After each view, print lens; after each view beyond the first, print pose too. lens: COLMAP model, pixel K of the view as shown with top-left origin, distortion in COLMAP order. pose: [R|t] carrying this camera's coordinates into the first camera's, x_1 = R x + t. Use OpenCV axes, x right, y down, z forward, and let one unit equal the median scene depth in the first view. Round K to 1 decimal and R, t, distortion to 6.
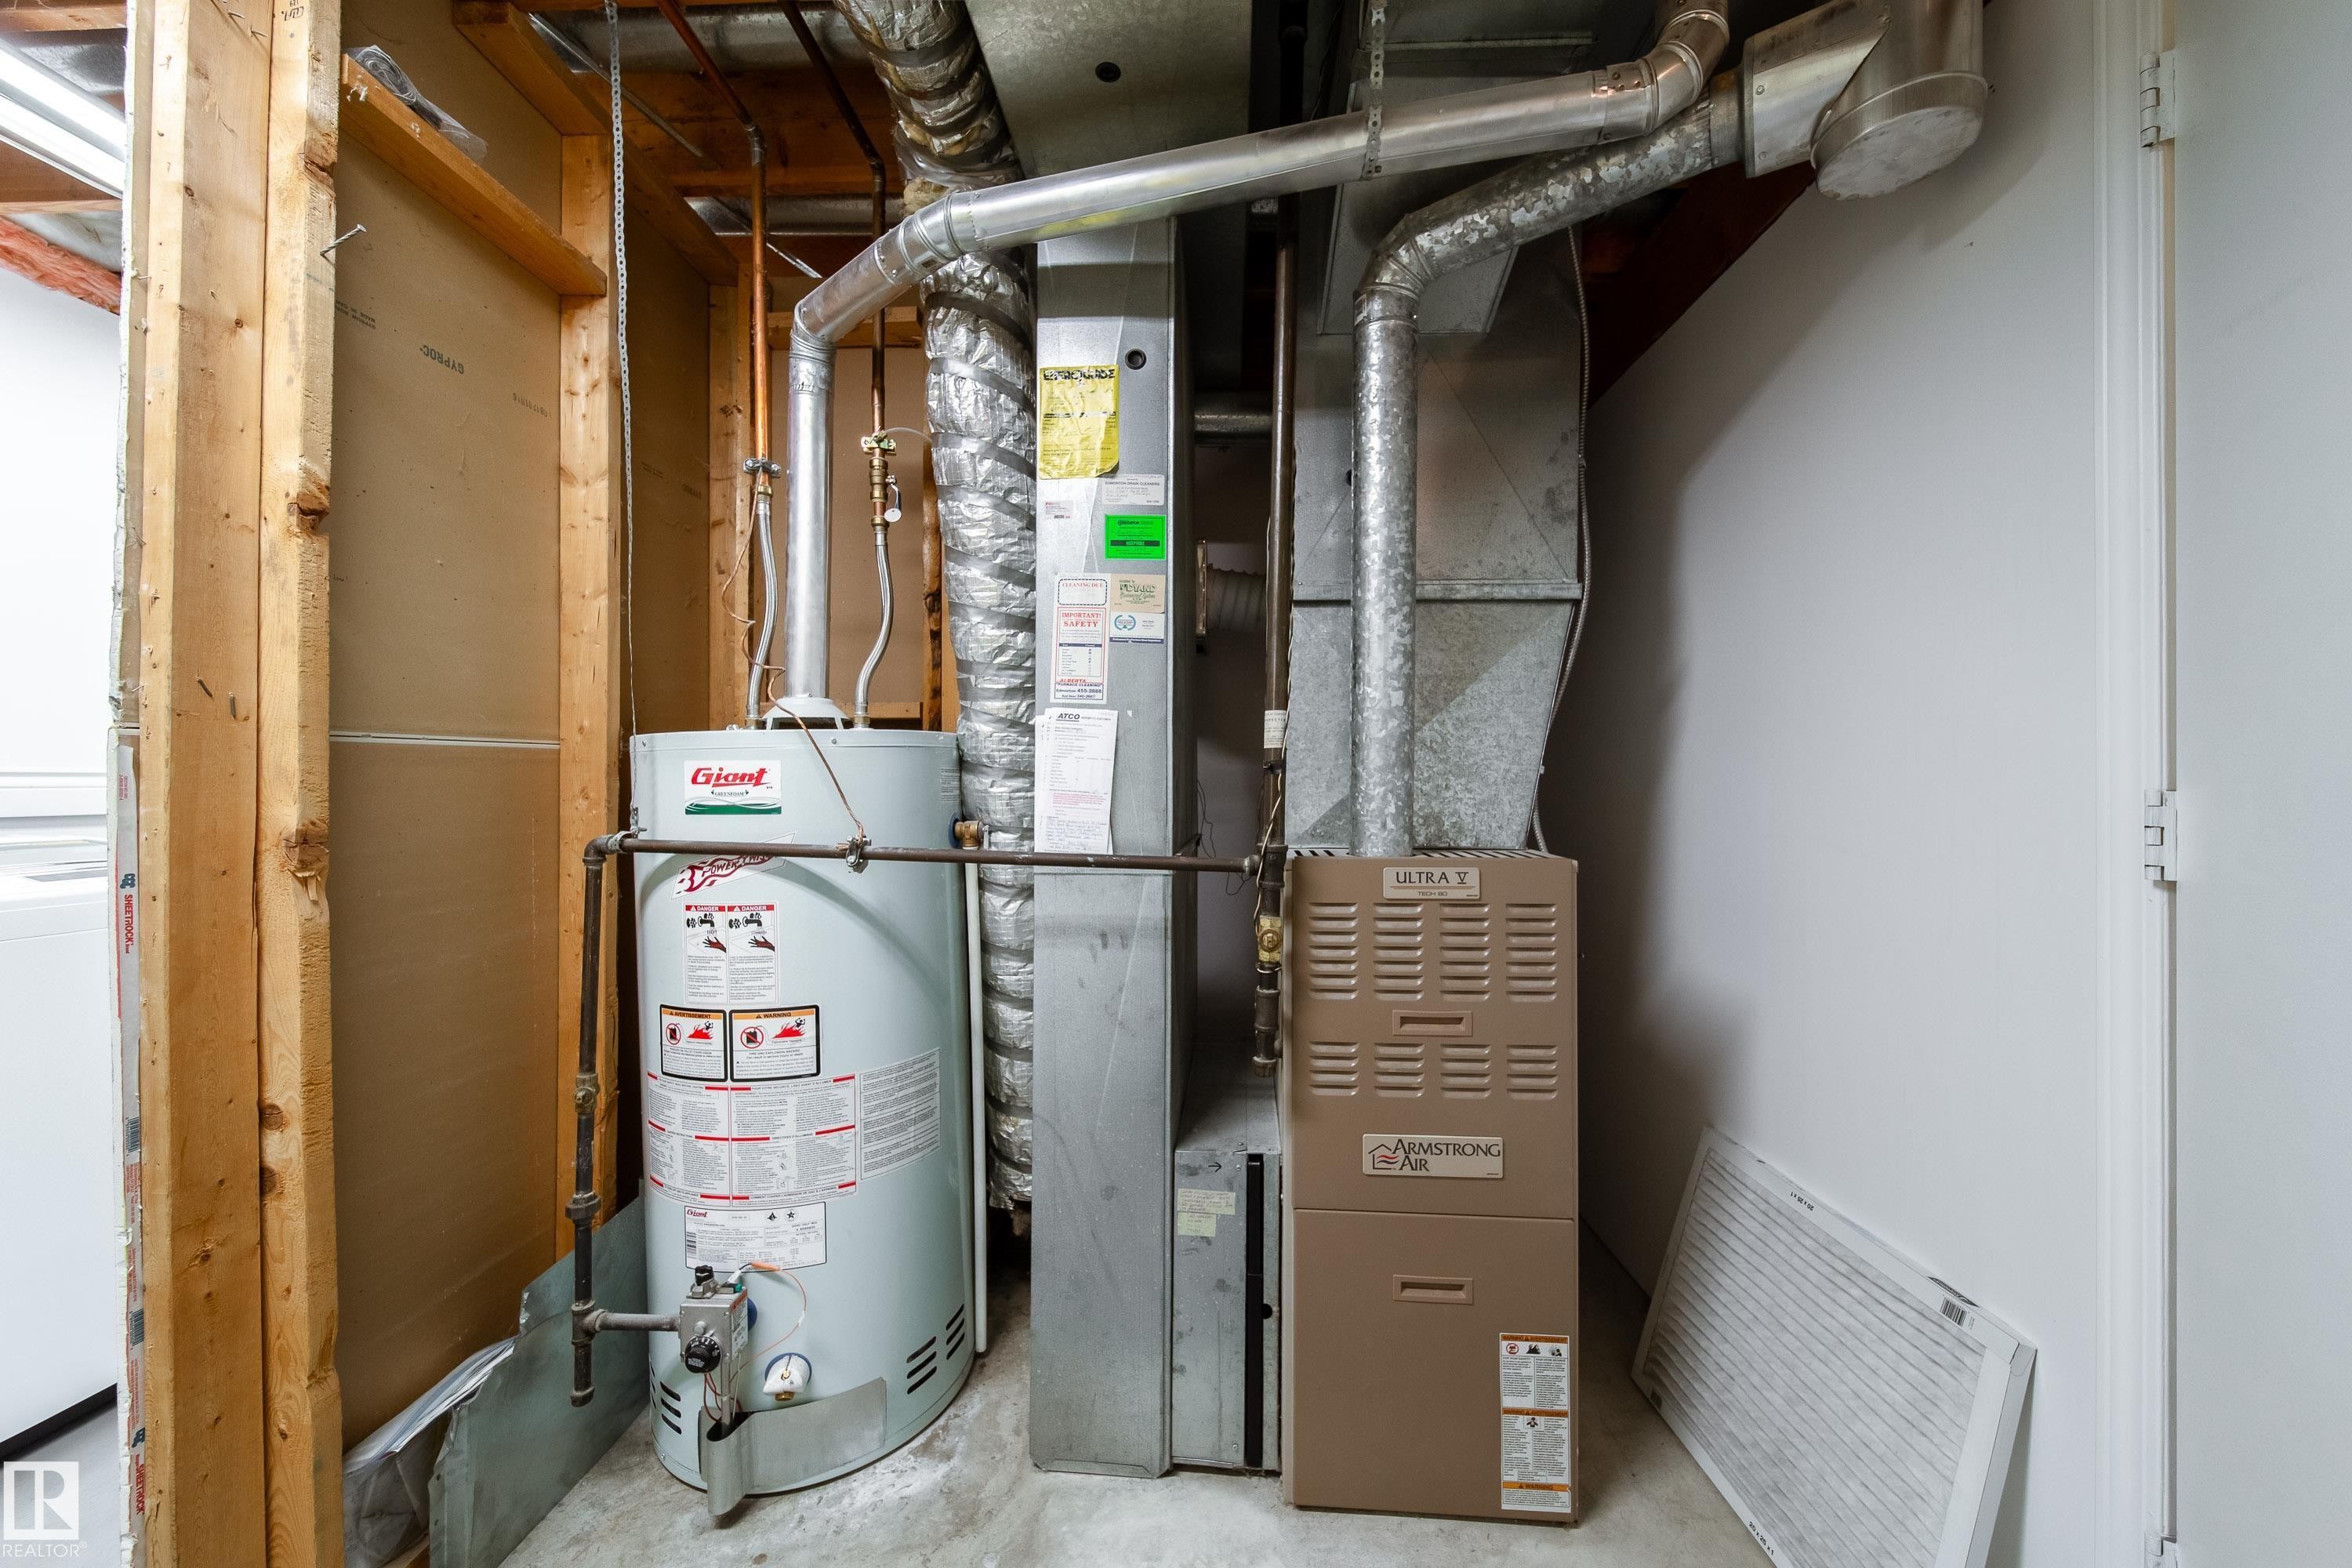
lens RADIAL K [[836.5, 0, 1172.6], [0, 836.5, 781.9], [0, 0, 1]] dist [-0.000769, -0.000163]
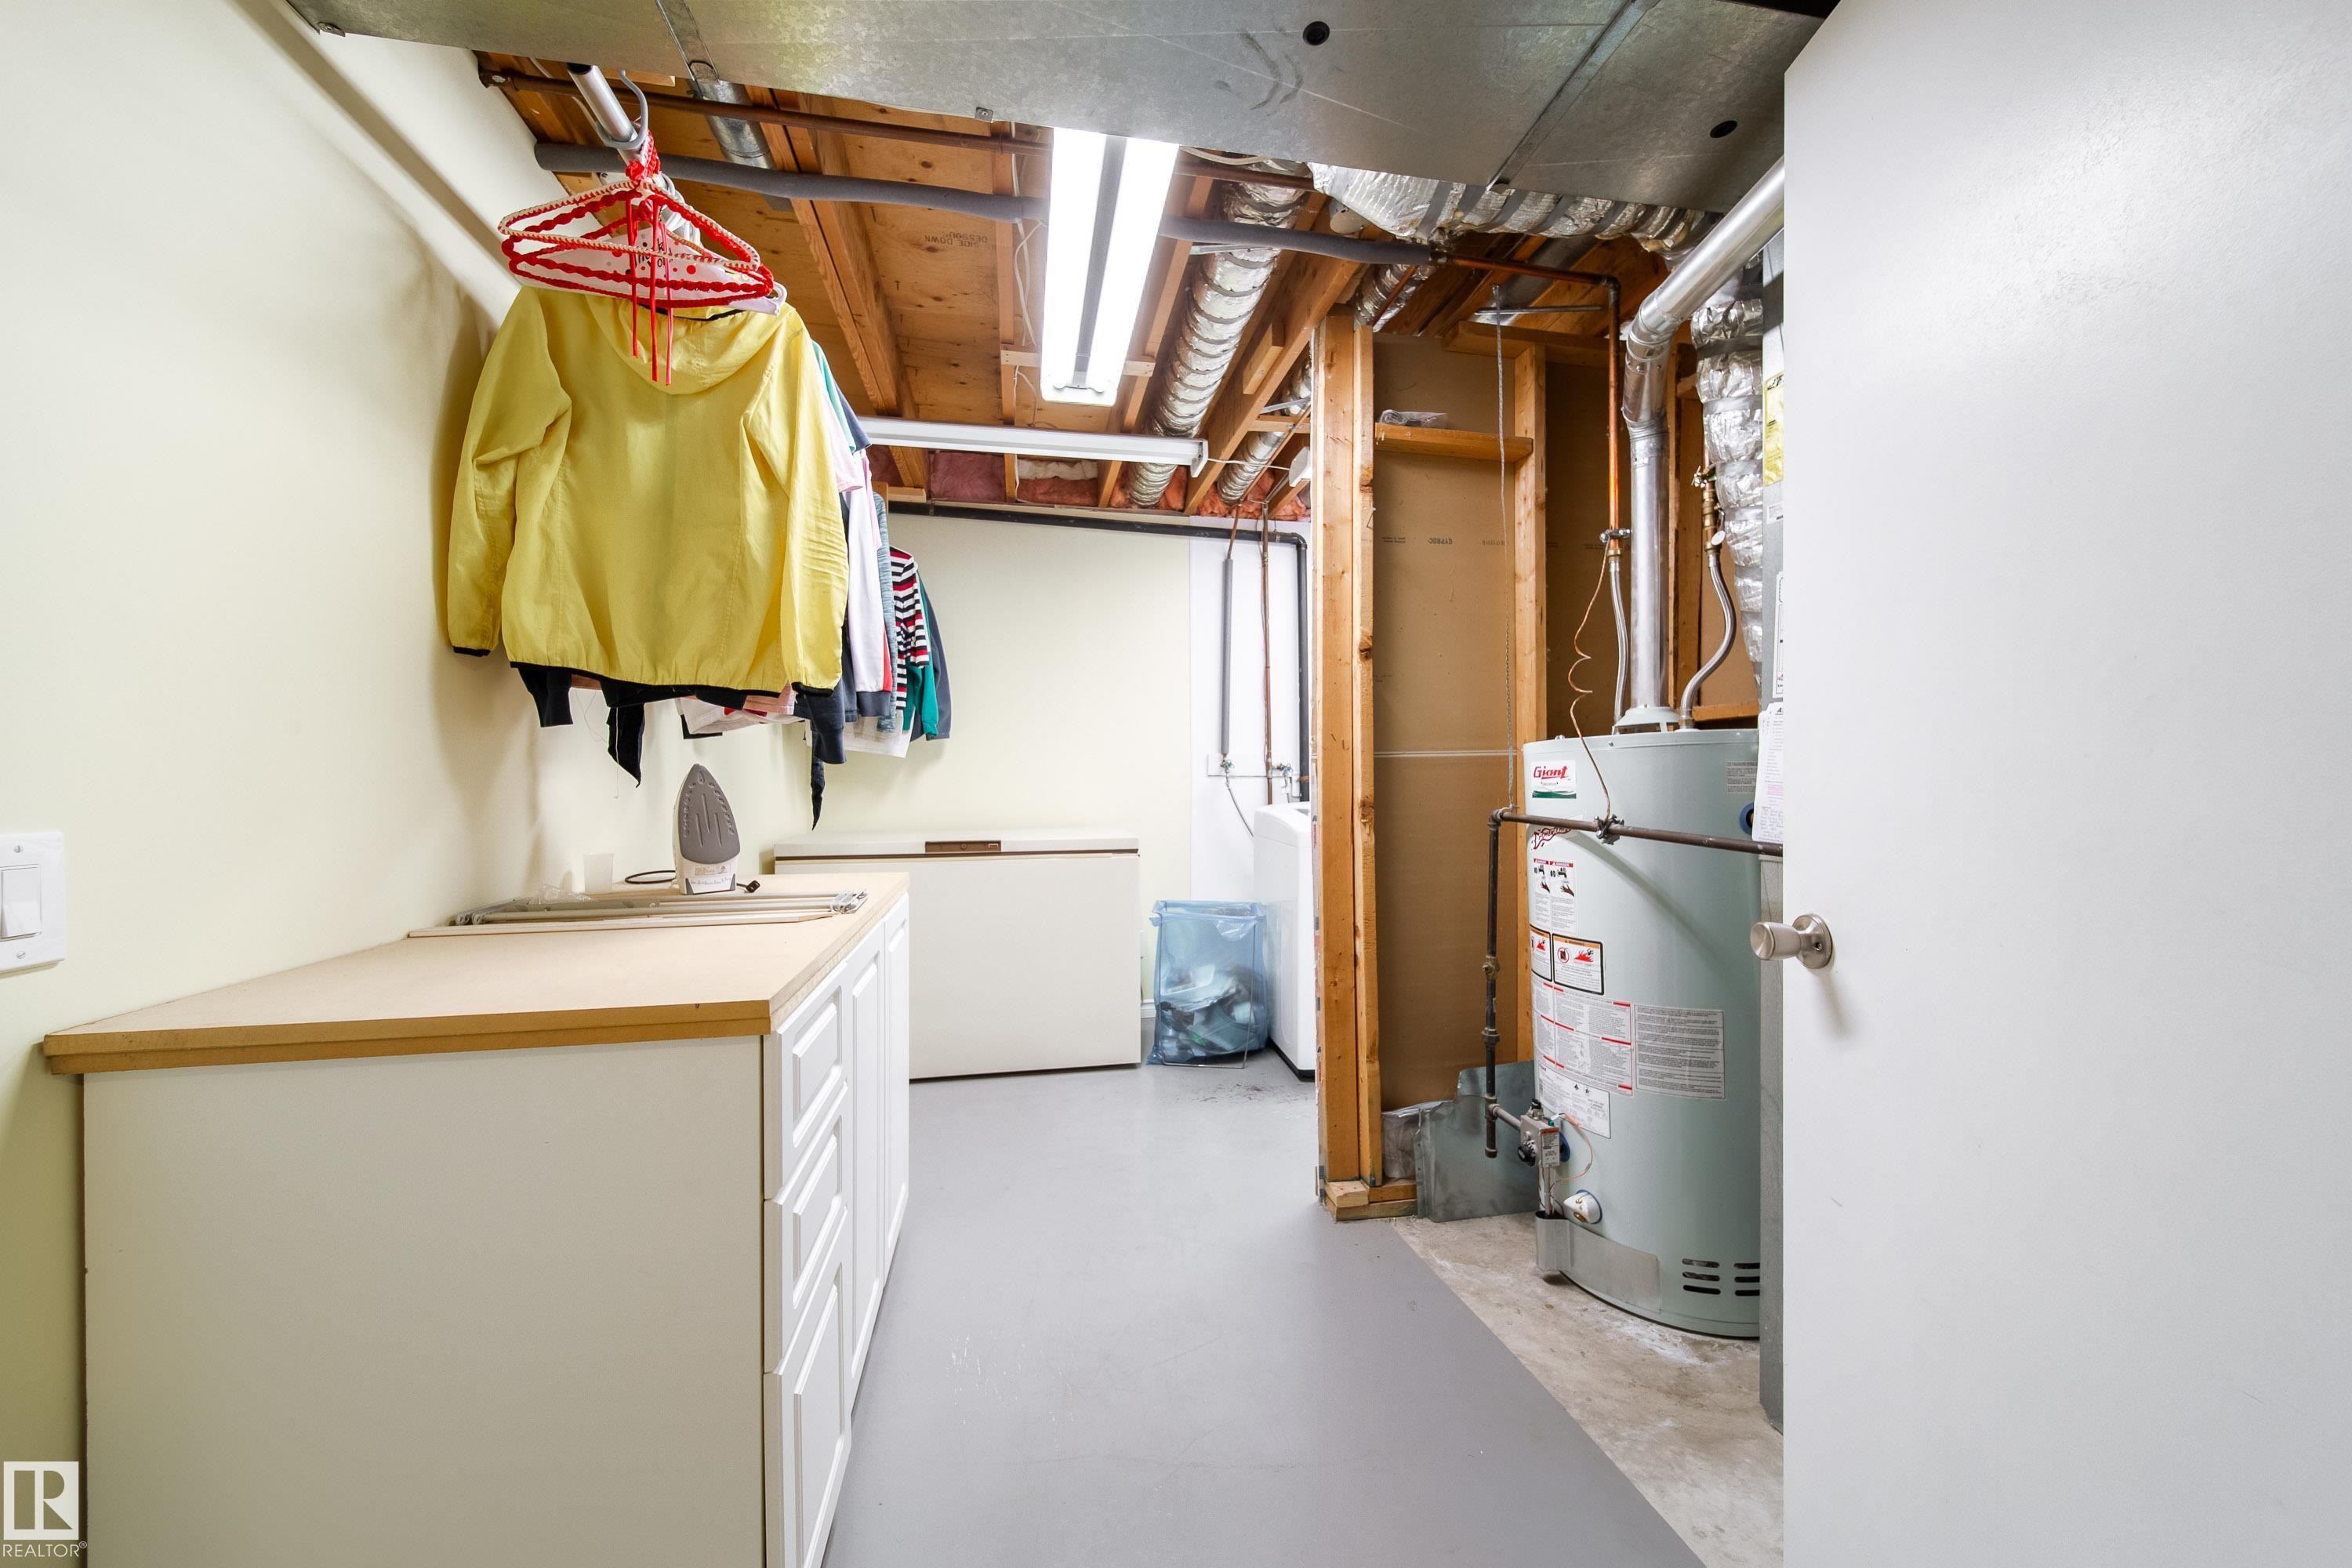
lens RADIAL K [[836.5, 0, 1178.2], [0, 836.5, 784.2], [0, 0, 1]] dist [-0.000769, -0.000163]
pose [[0.232420, 0.003511, -0.972609, 0.727012], [0.008212, 0.999951, 0.005572, 0.000961], [0.972581, -0.009282, 0.232380, 0.033076]]
